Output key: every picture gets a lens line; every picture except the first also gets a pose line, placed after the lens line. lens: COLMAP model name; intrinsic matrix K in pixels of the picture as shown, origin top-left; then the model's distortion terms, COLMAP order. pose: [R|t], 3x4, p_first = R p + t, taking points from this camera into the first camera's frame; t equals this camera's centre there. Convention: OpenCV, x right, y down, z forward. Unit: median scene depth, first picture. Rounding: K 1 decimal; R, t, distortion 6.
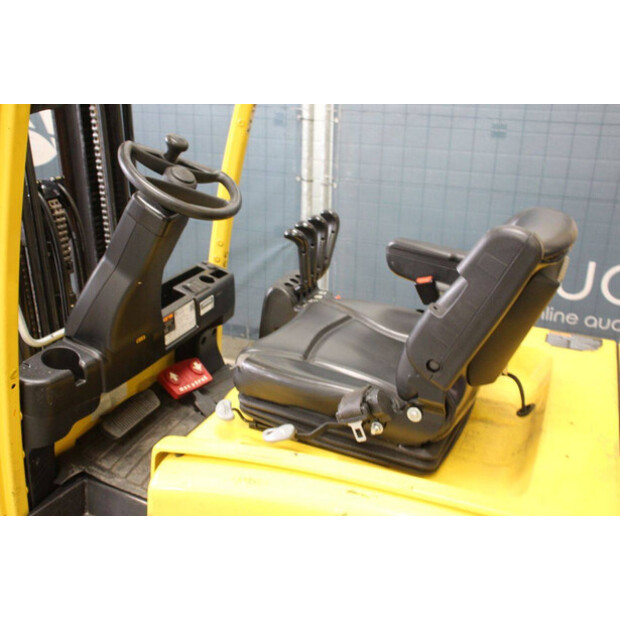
lens RADIAL K [[659.7, 0, 310.0], [0, 659.7, 310.0], [0, 0, 1]] dist [-0.034634, -0.004448]
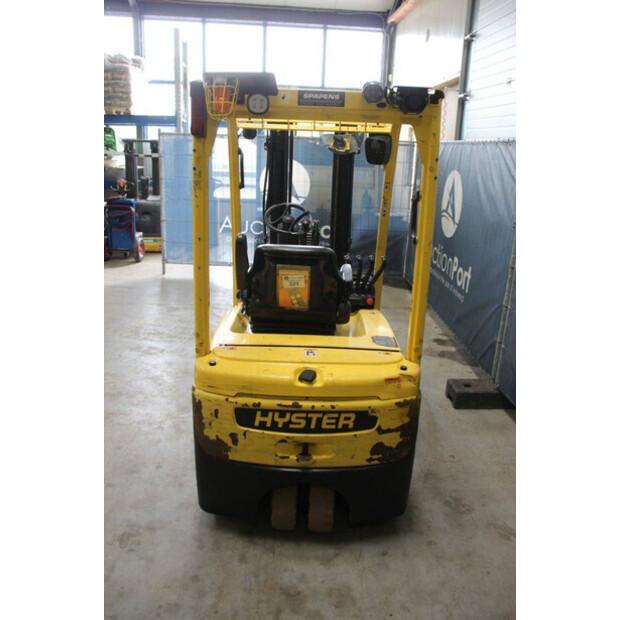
lens RADIAL K [[538.1, 0, 310.0], [0, 538.1, 310.0], [0, 0, 1]] dist [-0.156780, 0.161902]
pose [[0.396813, 0.271537, -0.876816, 1.552192], [-0.376562, 0.919315, 0.114281, -0.117660], [0.837102, 0.284827, 0.467047, 0.122652]]
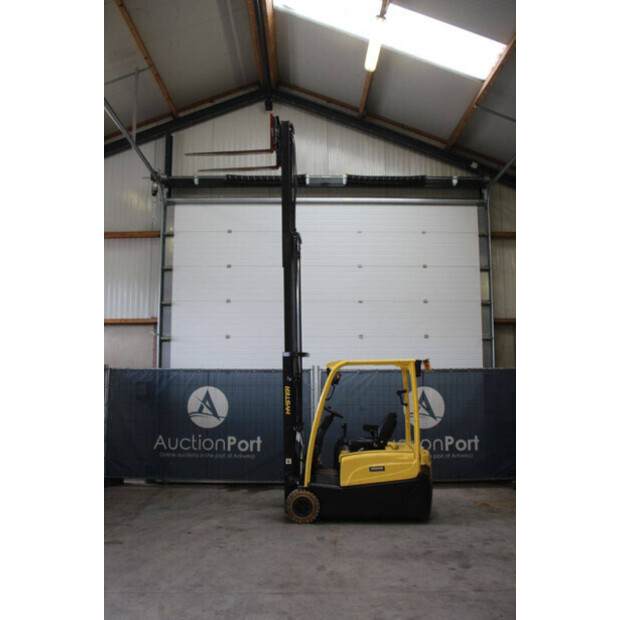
lens RADIAL K [[565.8, 0, 310.0], [0, 565.8, 310.0], [0, 0, 1]] dist [-0.149813, 0.187382]
pose [[0.943049, 0.024603, 0.331743, -1.703026], [0.134527, 0.883869, -0.447971, 0.987965], [-0.304239, 0.467087, 0.830222, -2.871396]]
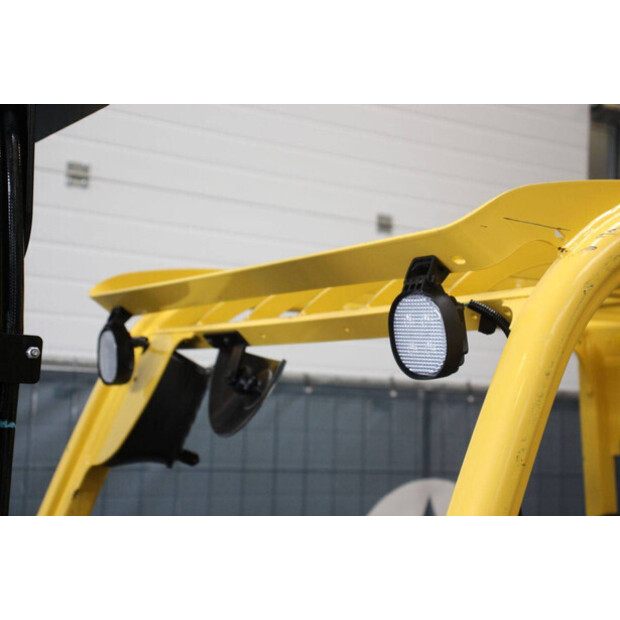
lens RADIAL K [[1209.3, 0, 310.0], [0, 1209.3, 310.0], [0, 0, 1]] dist [0.017632, 0.024562]
pose [[0.584478, 0.086765, 0.806757, -0.810405], [0.280423, 0.911402, -0.301179, -0.223118], [-0.761412, 0.402266, 0.508364, 0.325245]]
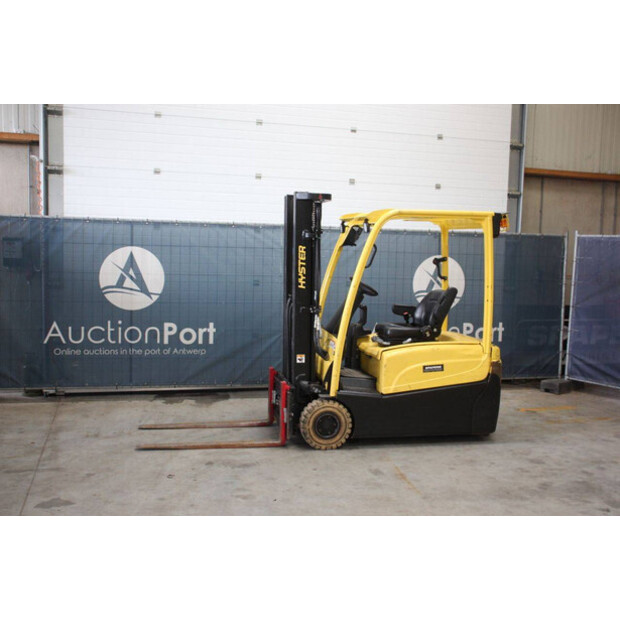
lens RADIAL K [[686.3, 0, 310.0], [0, 686.3, 310.0], [0, 0, 1]] dist [-0.053570, 0.147193]
pose [[0.821319, -0.039121, 0.569127, -2.301961], [0.195315, 0.956635, -0.216105, 0.620834], [-0.535992, 0.288650, 0.793343, -1.674187]]
